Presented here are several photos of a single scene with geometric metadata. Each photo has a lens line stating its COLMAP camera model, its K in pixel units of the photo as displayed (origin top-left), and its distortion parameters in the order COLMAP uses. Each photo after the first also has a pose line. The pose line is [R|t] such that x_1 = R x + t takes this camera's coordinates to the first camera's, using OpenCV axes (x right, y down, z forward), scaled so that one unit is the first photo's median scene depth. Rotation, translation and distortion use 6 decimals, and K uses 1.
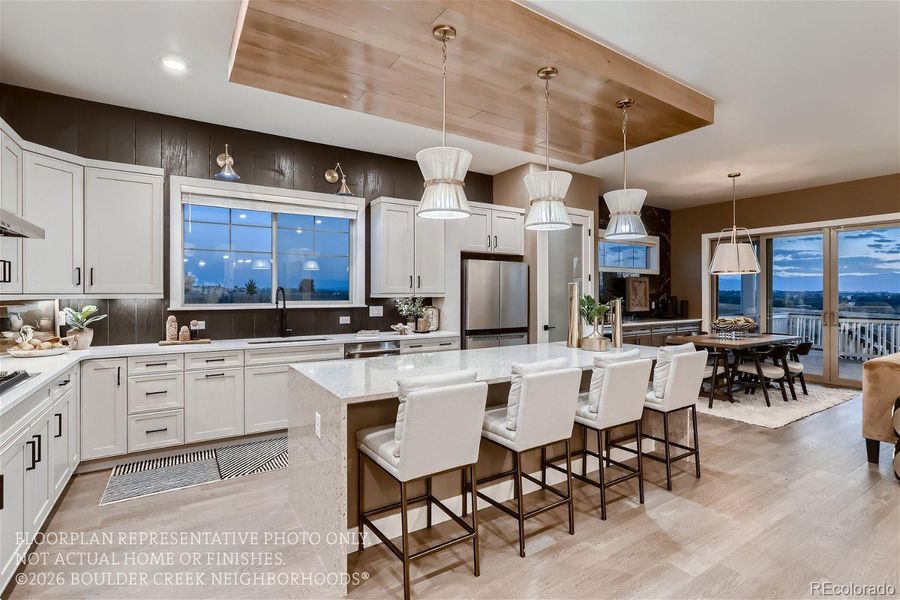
lens RADIAL K [[431.0, 0, 452.2], [0, 431.0, 293.6], [0, 0, 1]] dist [-0.012735, -0.000372]
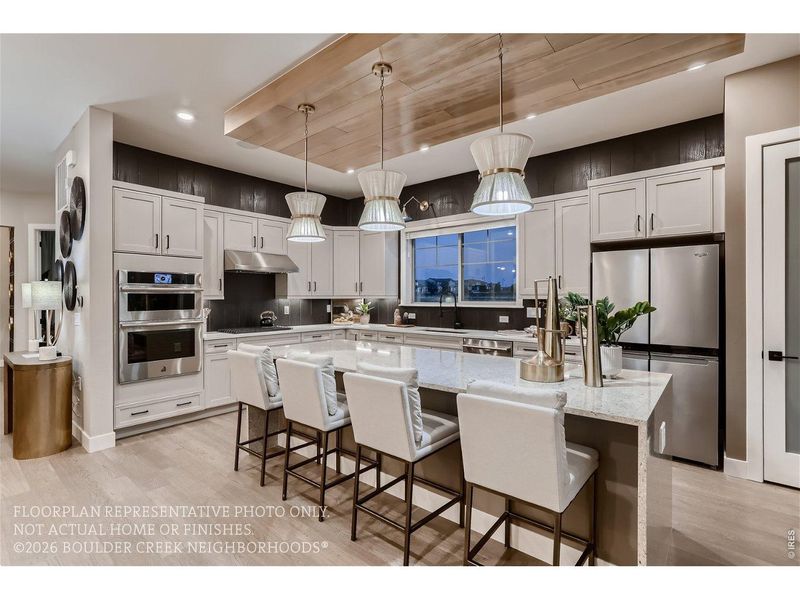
lens RADIAL K [[385.8, 0, 398.9], [0, 385.8, 297.0], [0, 0, 1]] dist [0.000888, 0.000518]
pose [[0.292097, 0.000805, -0.956389, 0.605190], [0.002918, 0.999994, 0.001733, 0.001612], [0.956384, -0.003297, 0.292092, 0.435430]]
